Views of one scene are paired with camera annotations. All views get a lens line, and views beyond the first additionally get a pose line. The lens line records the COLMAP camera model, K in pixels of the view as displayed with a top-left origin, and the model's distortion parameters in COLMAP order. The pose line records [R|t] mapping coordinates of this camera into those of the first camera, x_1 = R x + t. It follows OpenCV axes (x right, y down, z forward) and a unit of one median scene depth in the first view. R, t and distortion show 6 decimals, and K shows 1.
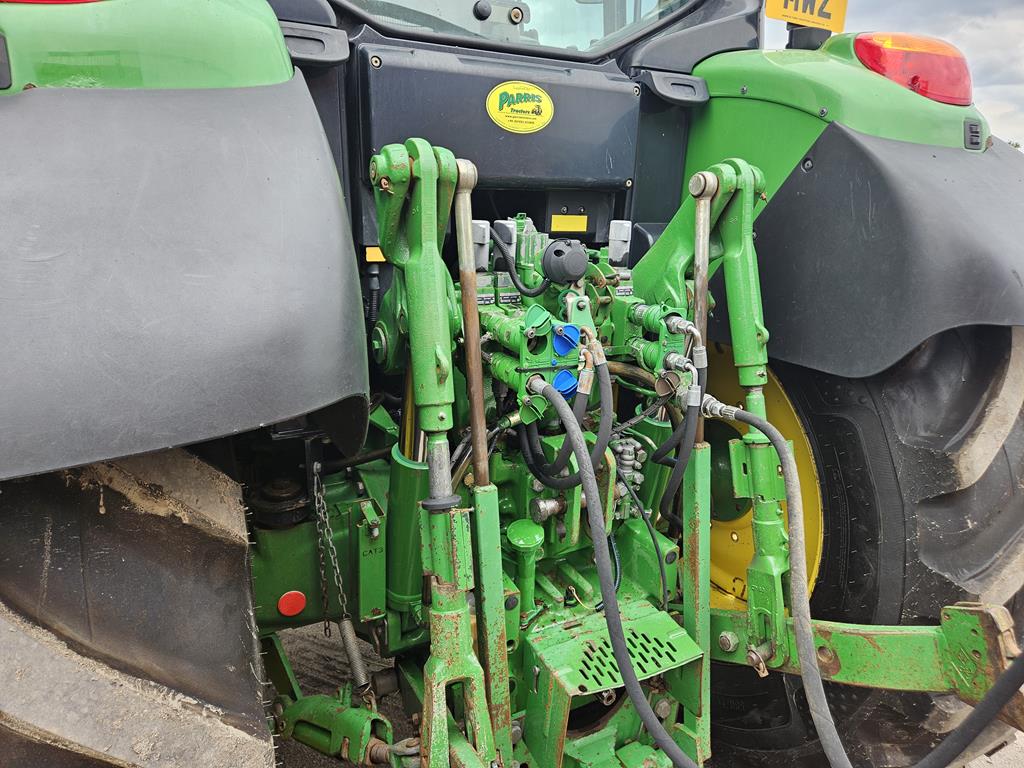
lens RADIAL K [[694.5, 0, 511.4], [0, 694.5, 382.7], [0, 0, 1]] dist [0.062900, -0.046807]
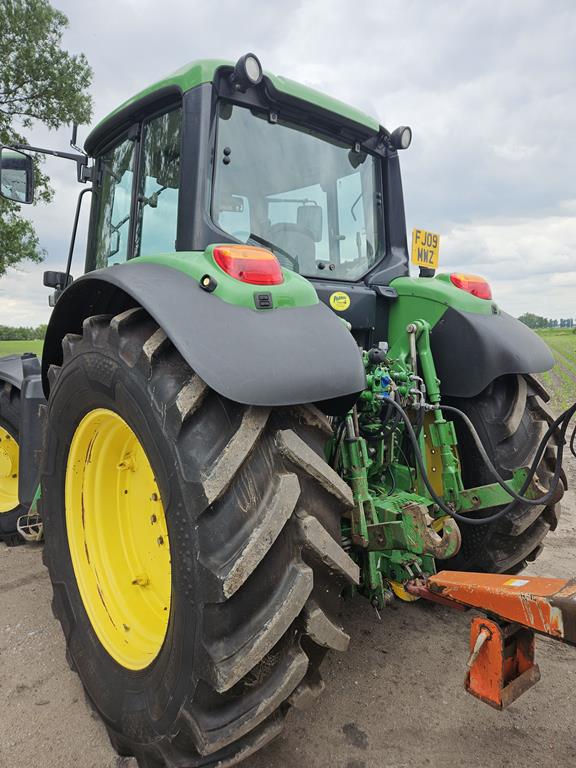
lens RADIAL K [[520.9, 0, 286.8], [0, 520.9, 382.7], [0, 0, 1]] dist [0.062900, -0.046807]
pose [[0.973357, -0.040444, 0.225702, -0.648026], [0.078216, 0.983847, -0.161017, 0.208299], [-0.215544, 0.174381, 0.960798, -0.790864]]
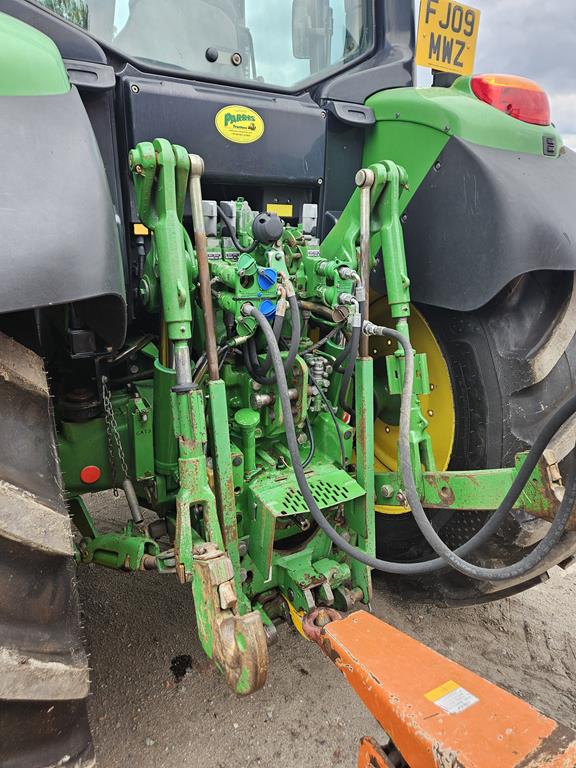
lens RADIAL K [[520.9, 0, 287.0], [0, 520.9, 377.4], [0, 0, 1]] dist [0.062900, -0.046807]
pose [[0.999093, -0.016231, 0.039354, 0.059750], [0.014701, 0.999136, 0.038879, 0.085745], [-0.039951, -0.038265, 0.998469, -0.103472]]
